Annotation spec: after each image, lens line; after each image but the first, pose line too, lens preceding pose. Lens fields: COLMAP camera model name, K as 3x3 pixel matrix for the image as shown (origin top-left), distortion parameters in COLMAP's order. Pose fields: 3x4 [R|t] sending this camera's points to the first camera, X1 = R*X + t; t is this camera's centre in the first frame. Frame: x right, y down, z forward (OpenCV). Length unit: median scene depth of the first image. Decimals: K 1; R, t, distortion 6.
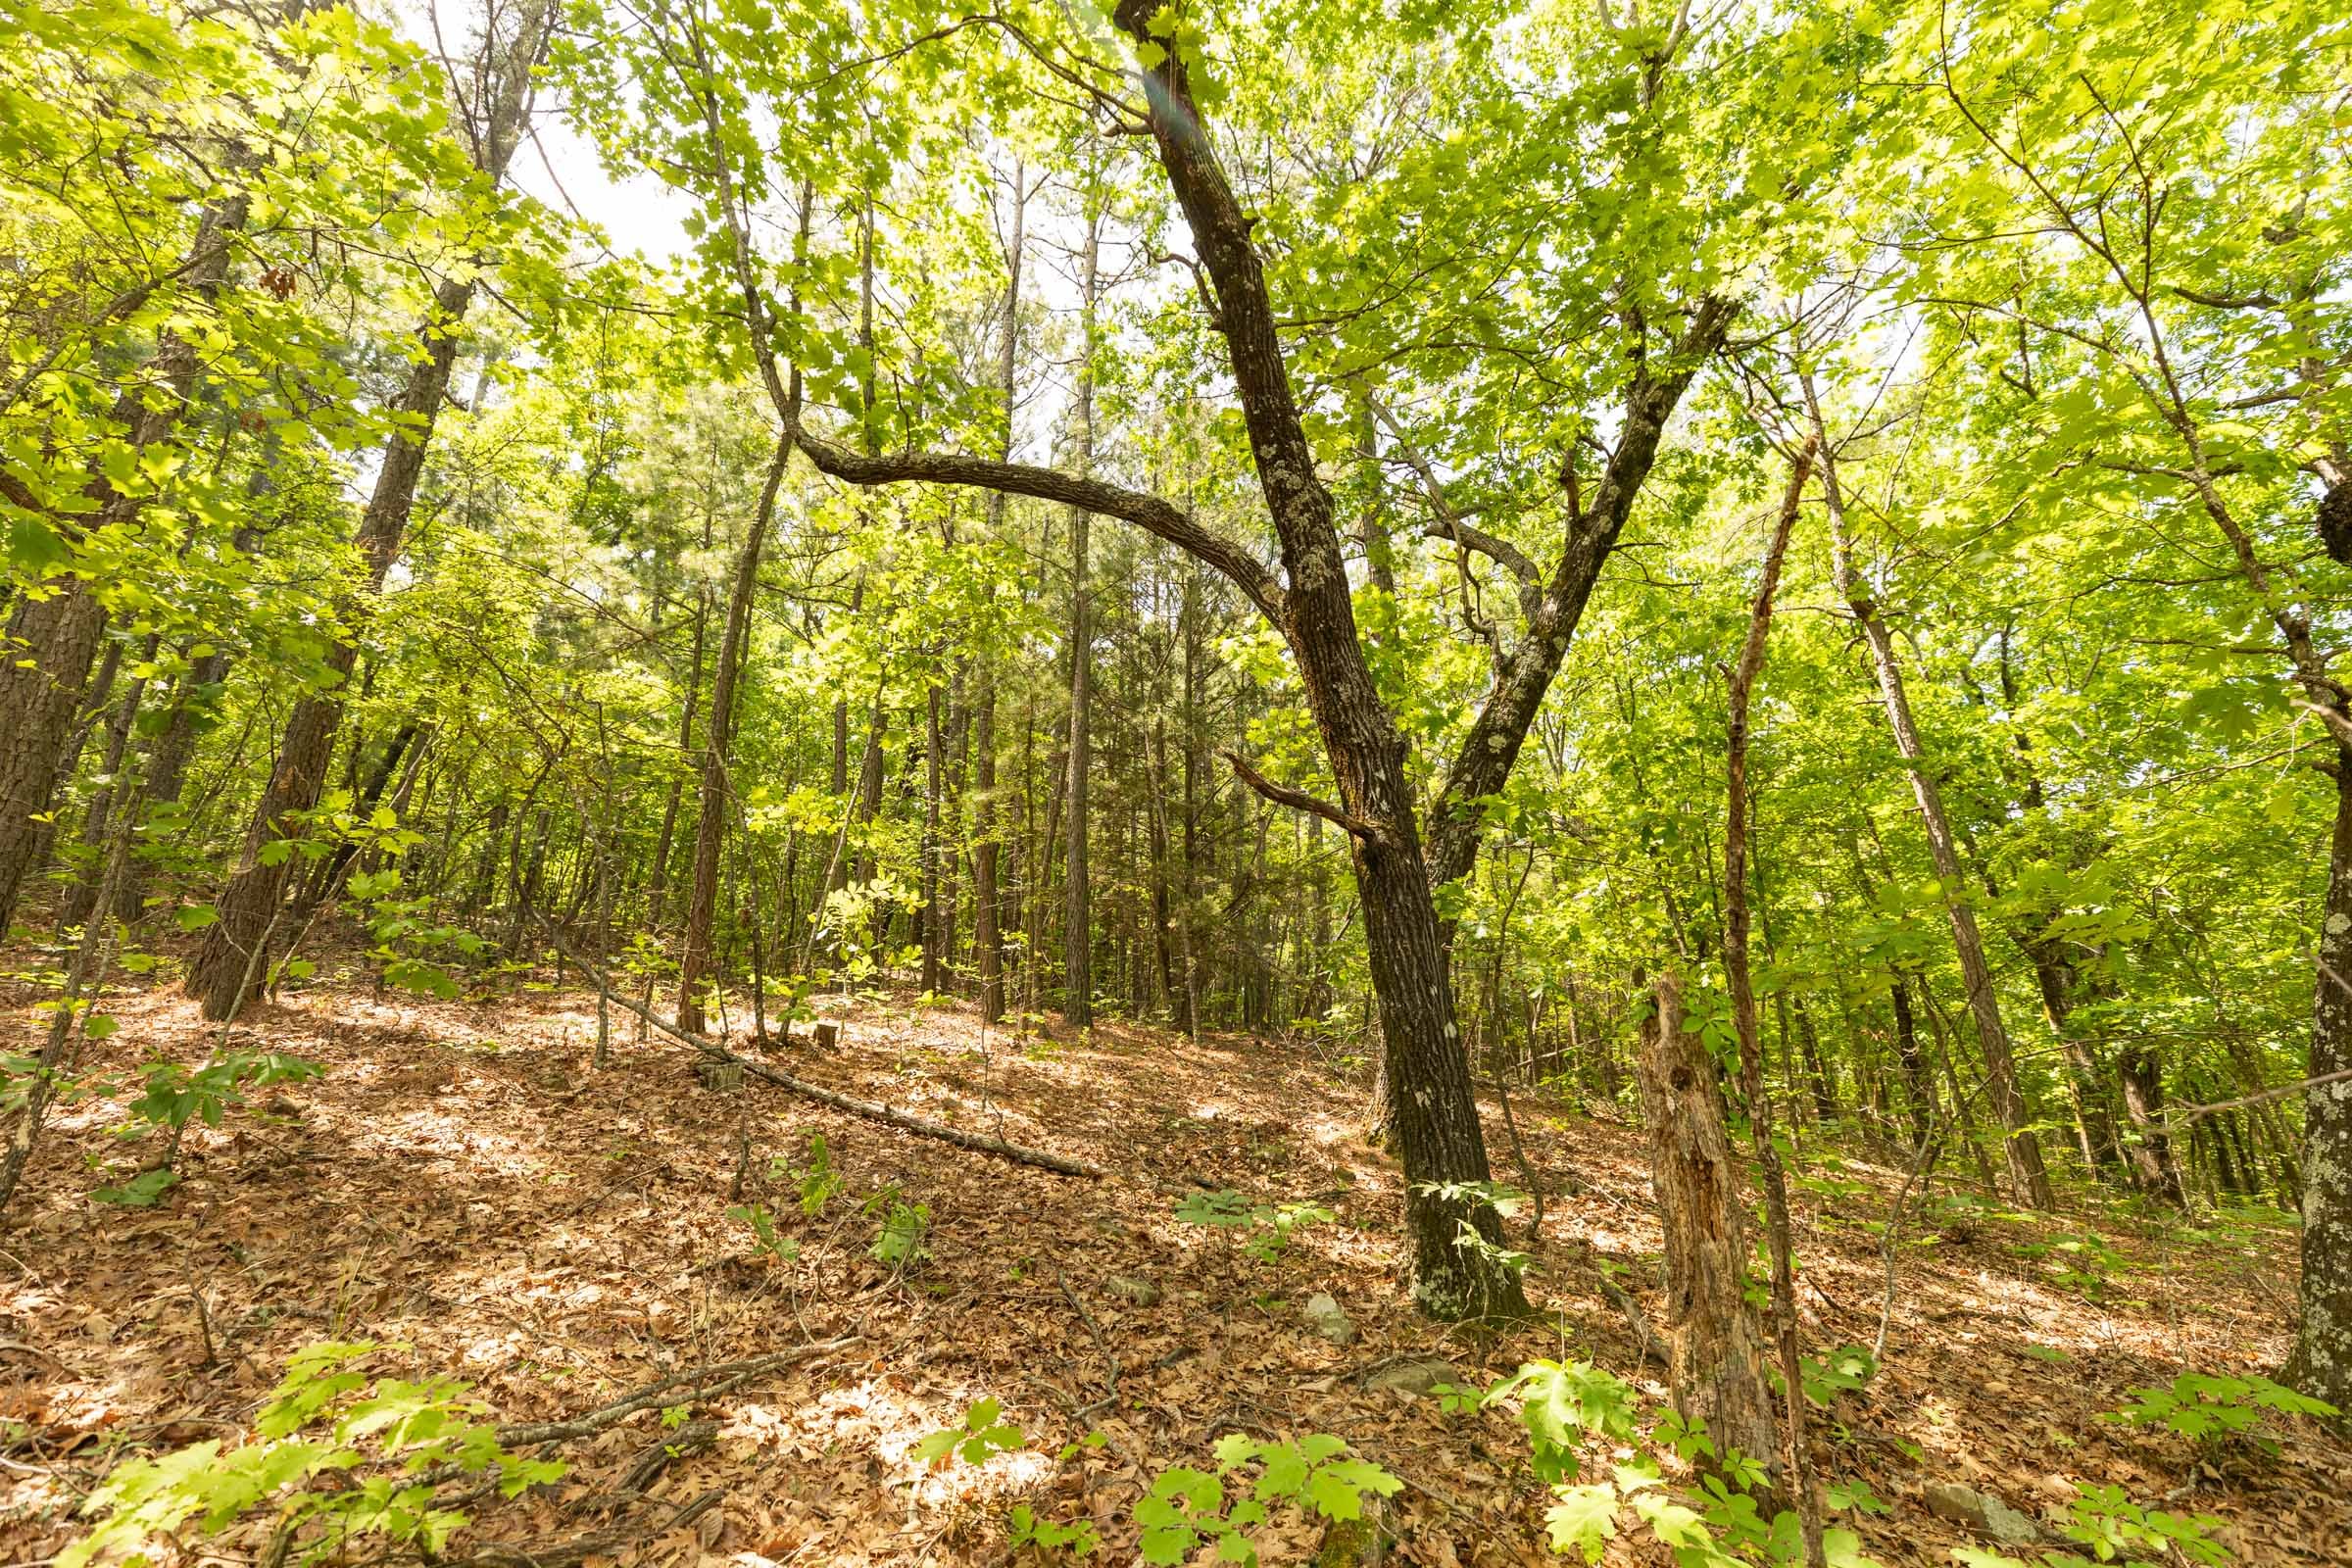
lens RADIAL K [[1047.2, 0, 1179.2], [0, 1047.2, 774.8], [0, 0, 1]] dist [0.003310, 0.000296]
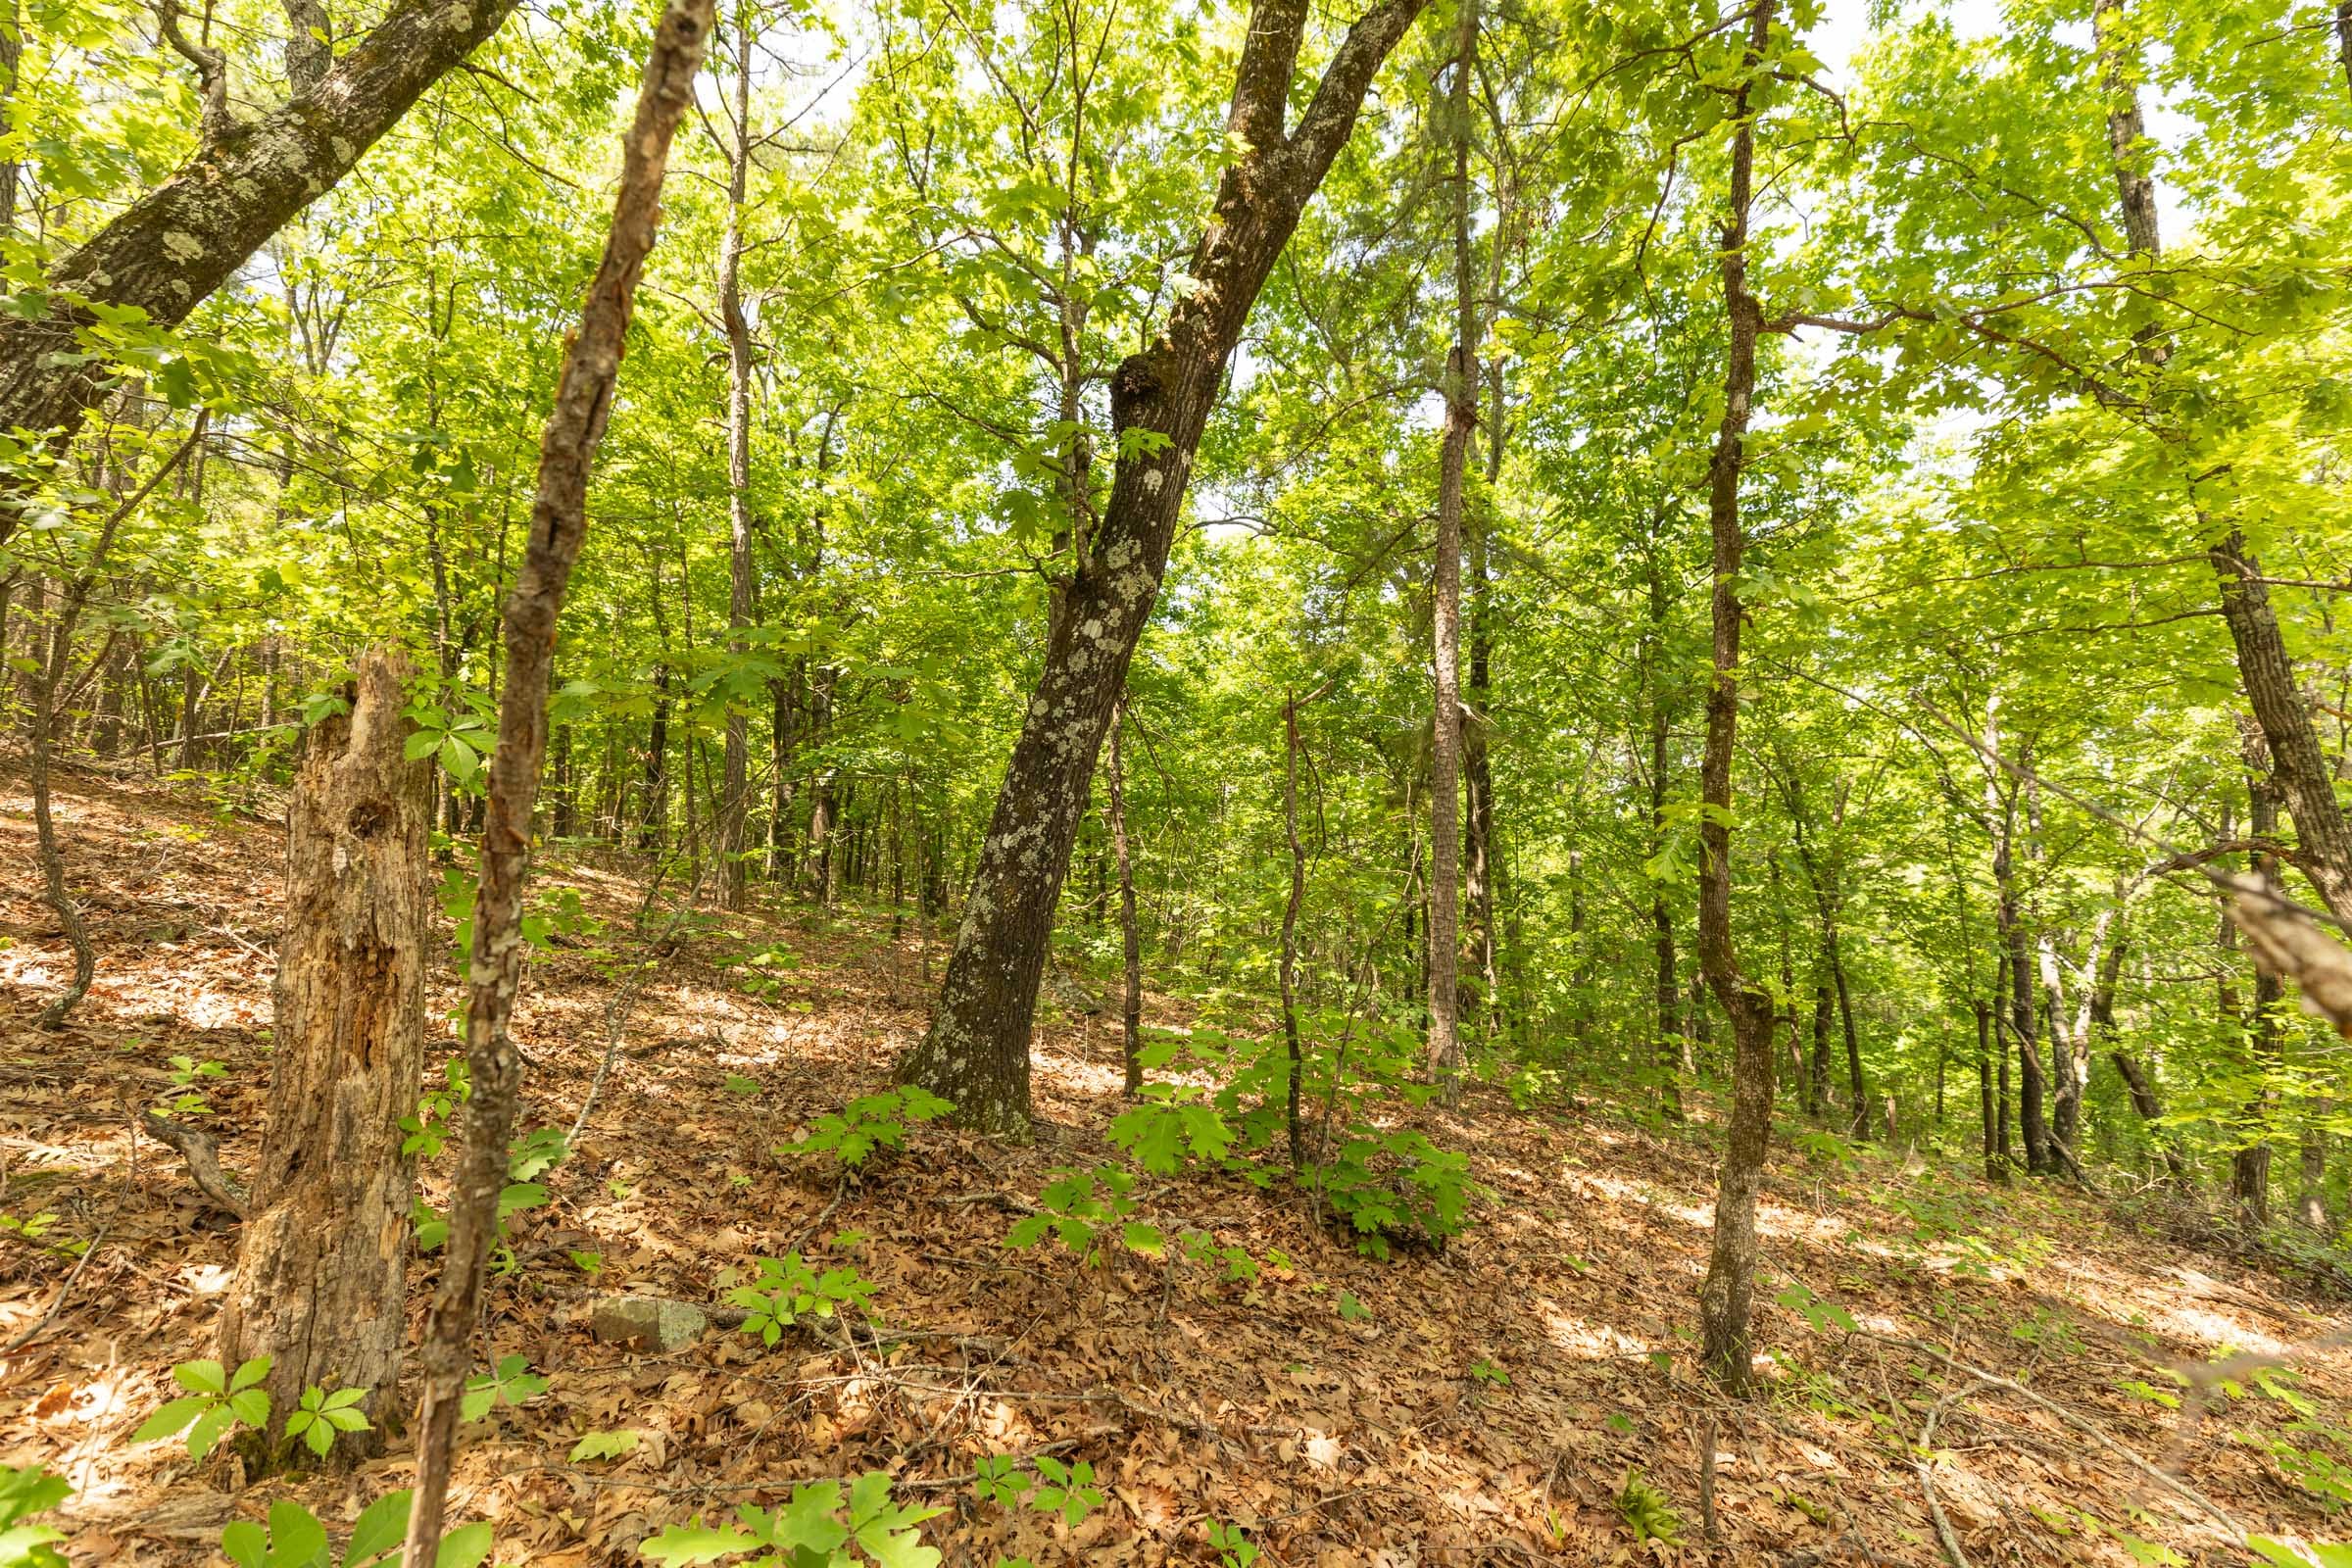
lens RADIAL K [[1047.2, 0, 1183.0], [0, 1047.2, 779.7], [0, 0, 1]] dist [0.003310, 0.000296]
pose [[0.482411, 0.065542, 0.873489, 0.095096], [-0.304852, 0.947419, 0.097274, 0.035765], [-0.821185, -0.313211, 0.477026, 0.180971]]
